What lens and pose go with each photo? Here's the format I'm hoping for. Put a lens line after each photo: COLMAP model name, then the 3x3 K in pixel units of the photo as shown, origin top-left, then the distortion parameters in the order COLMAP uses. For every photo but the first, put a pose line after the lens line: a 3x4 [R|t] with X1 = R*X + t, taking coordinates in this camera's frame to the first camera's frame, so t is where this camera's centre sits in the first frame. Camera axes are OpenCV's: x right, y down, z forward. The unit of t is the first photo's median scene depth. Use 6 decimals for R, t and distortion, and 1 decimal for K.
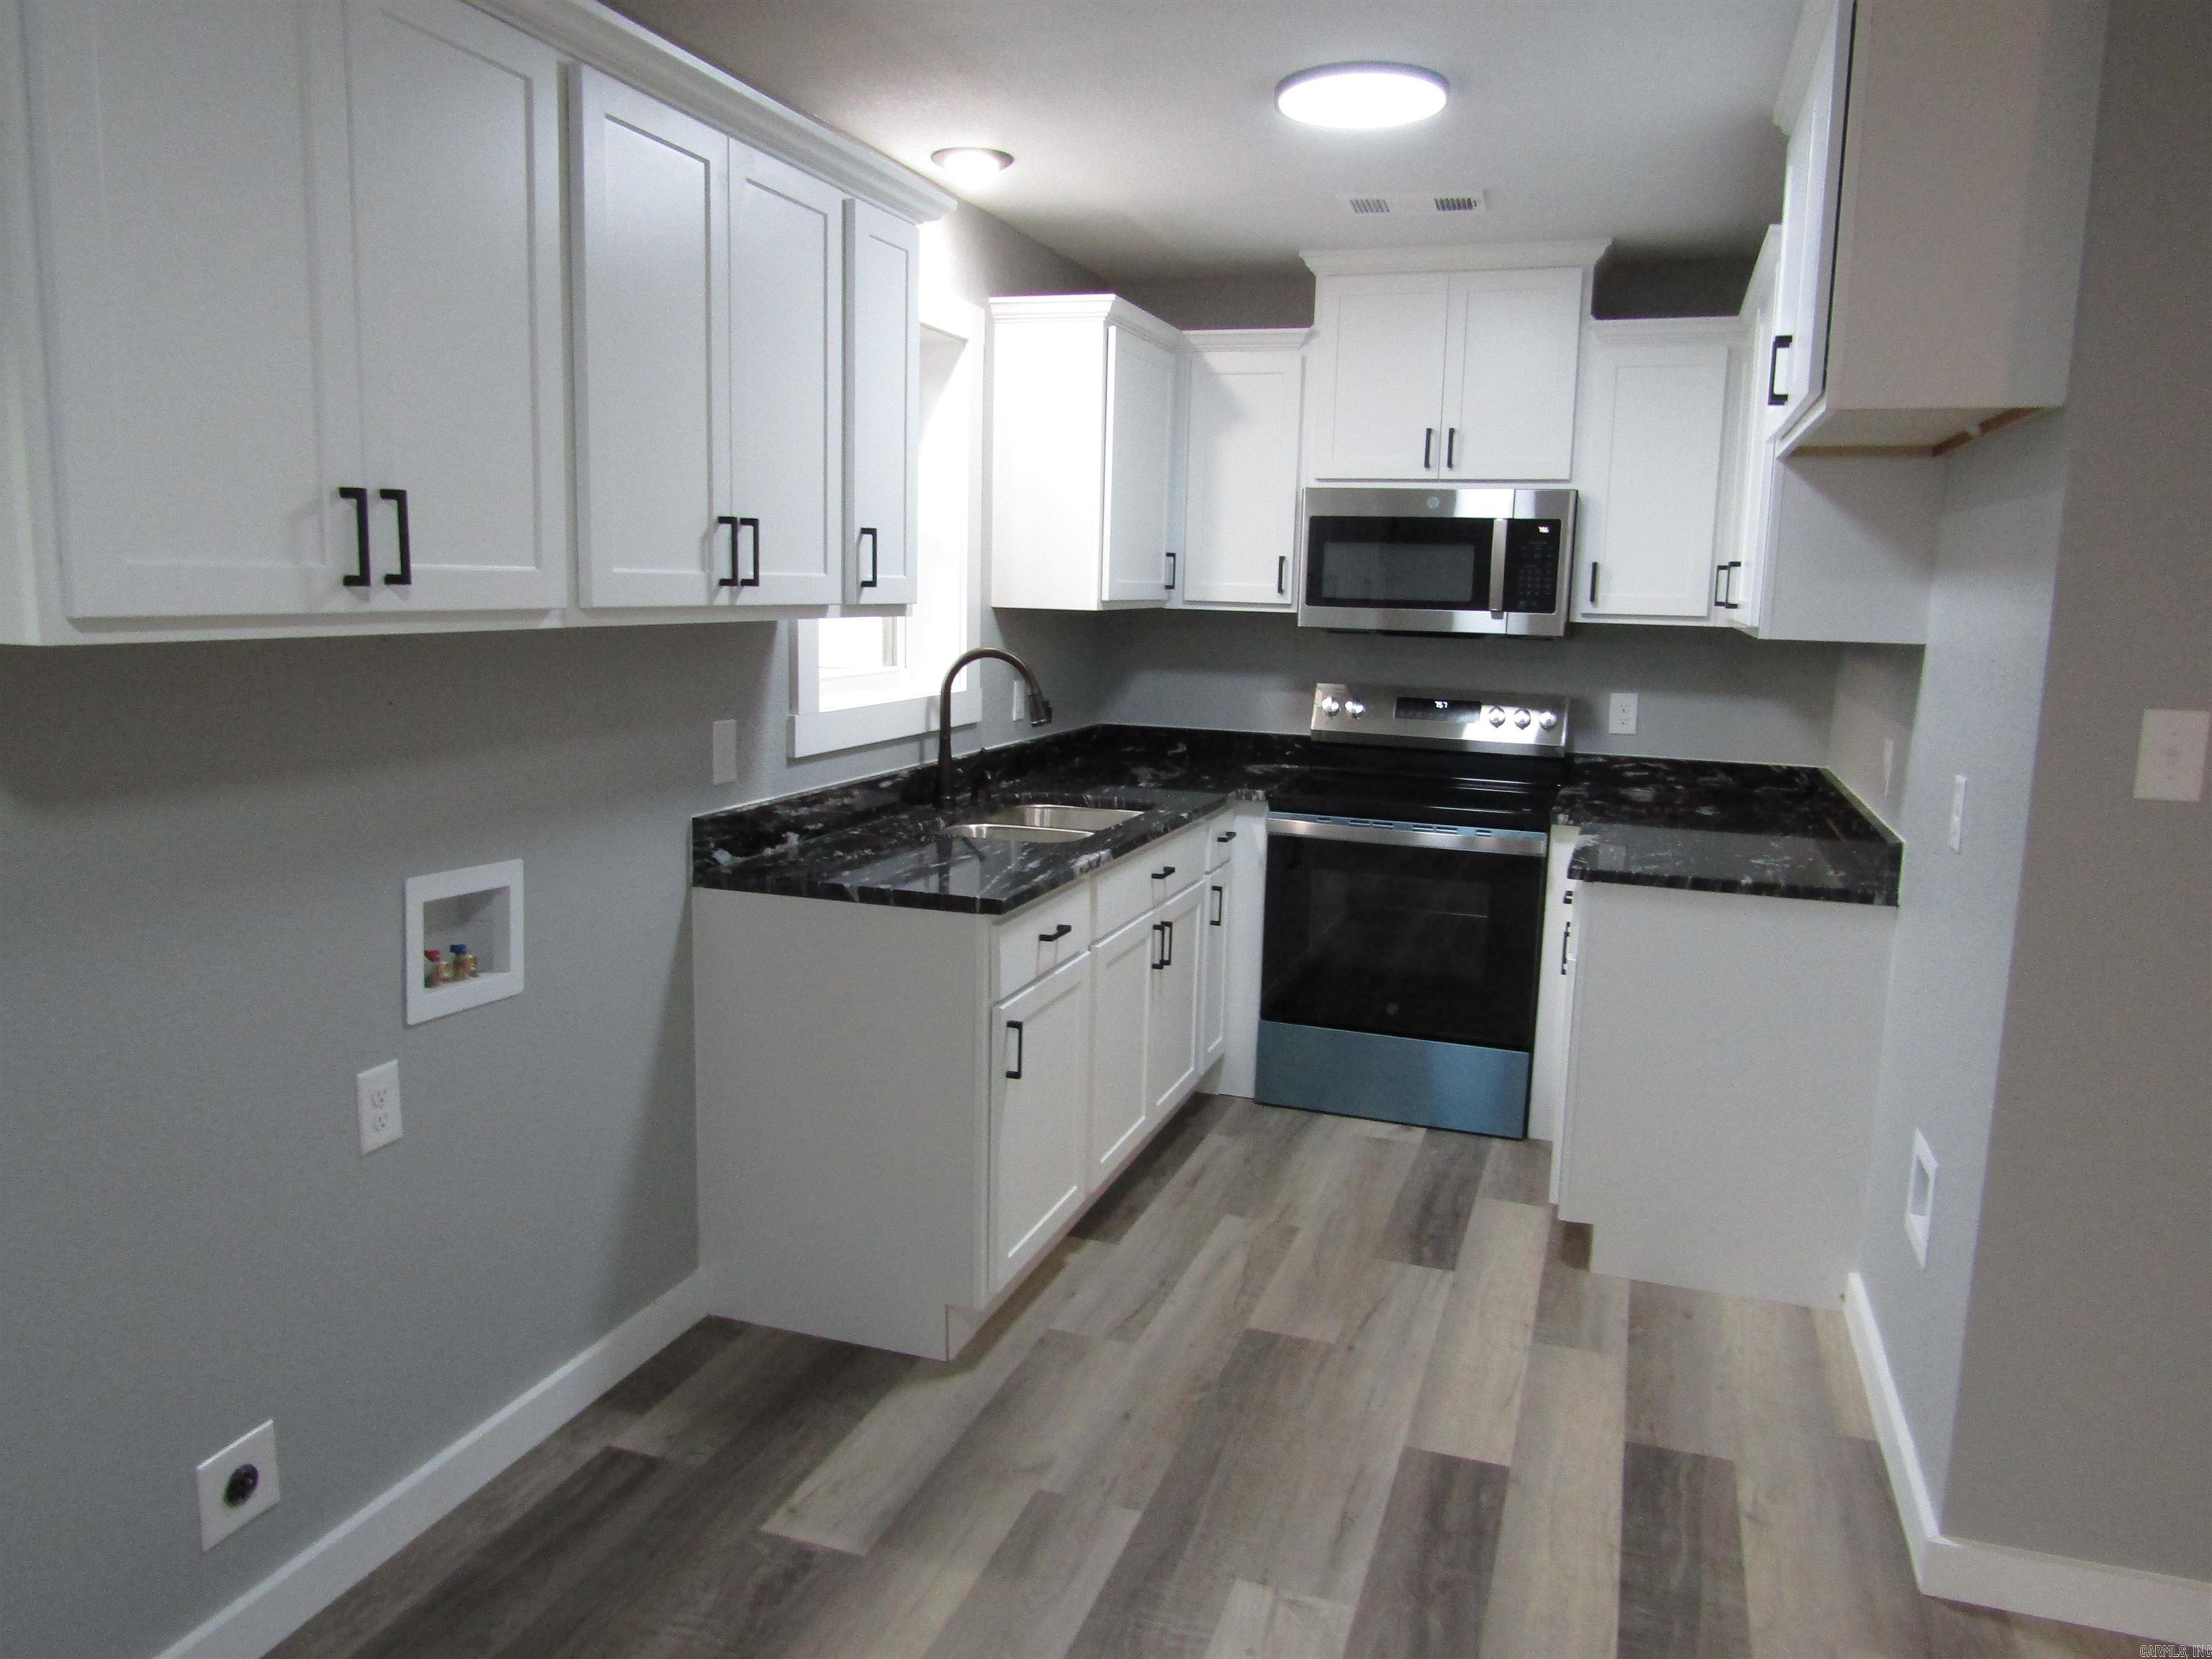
lens RADIAL K [[1564.6, 0, 1105.7], [0, 1564.6, 827.3], [0, 0, 1]] dist [-0.011792, 0.002484]
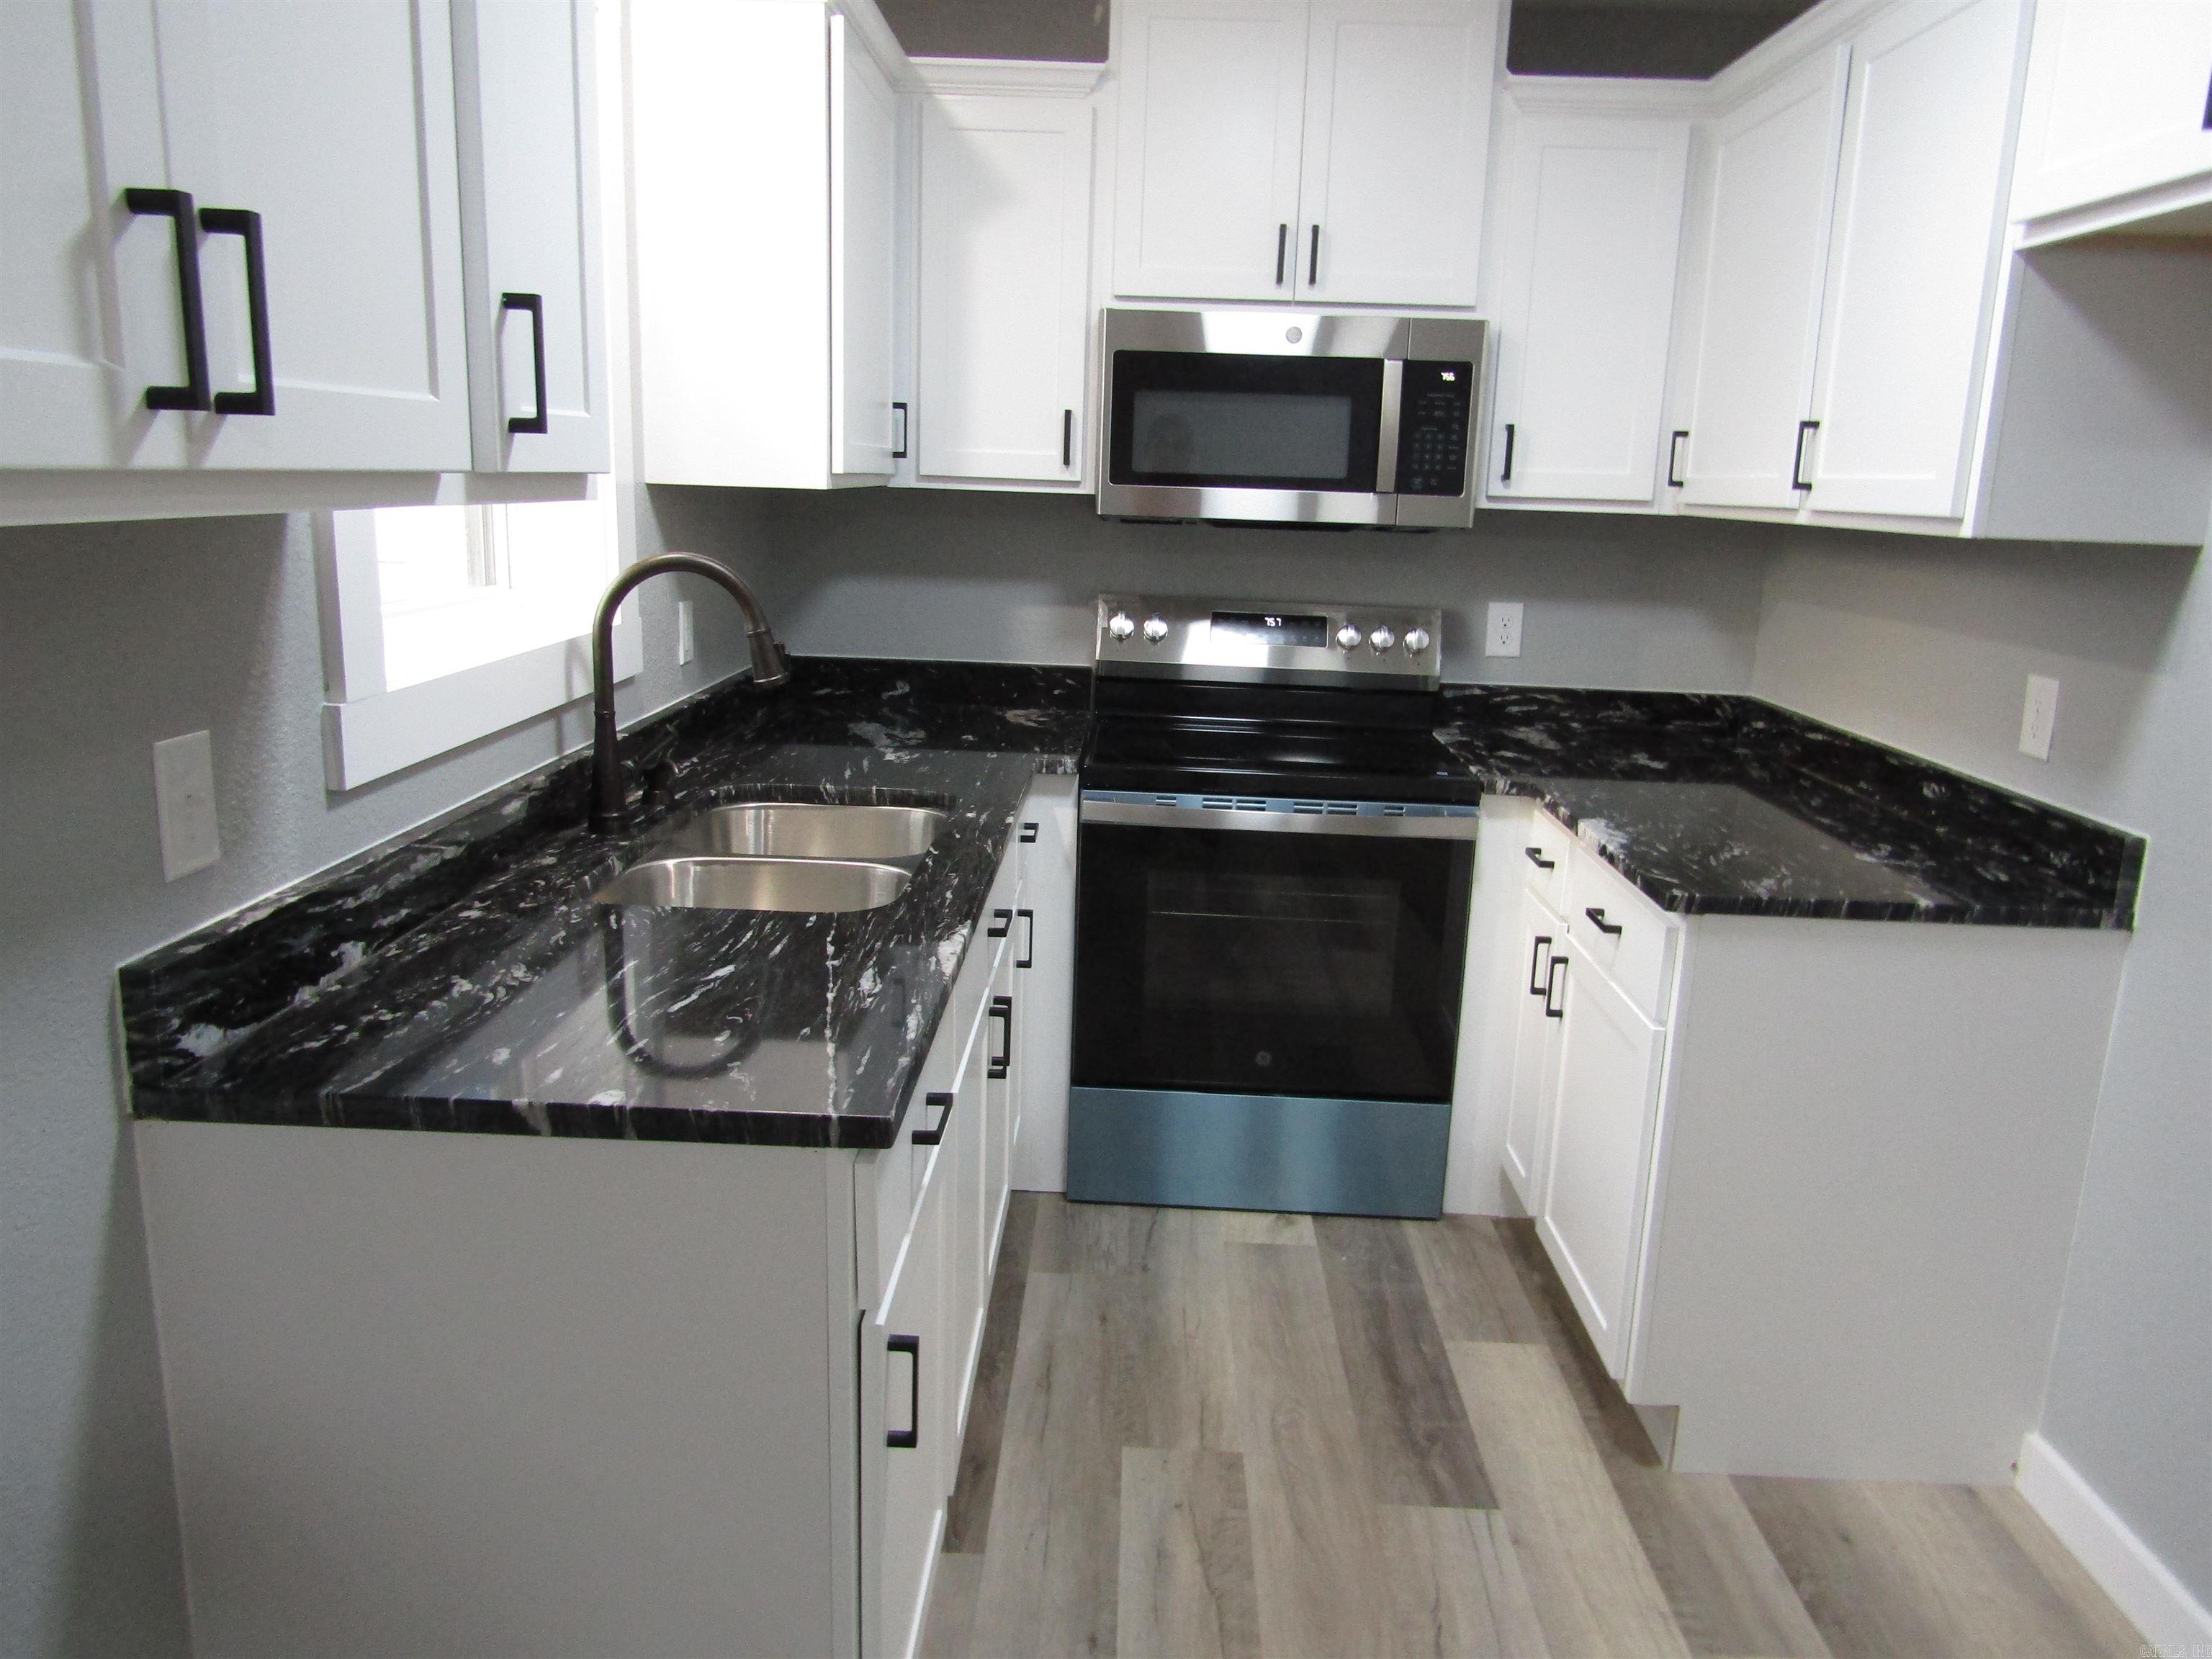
lens RADIAL K [[1564.6, 0, 1105.4], [0, 1564.6, 826.8], [0, 0, 1]] dist [-0.011792, 0.002484]
pose [[0.953697, -0.060159, 0.294692, -0.091706], [0.038356, 0.996119, 0.079218, -0.049699], [-0.298314, -0.064247, 0.952303, 0.364098]]
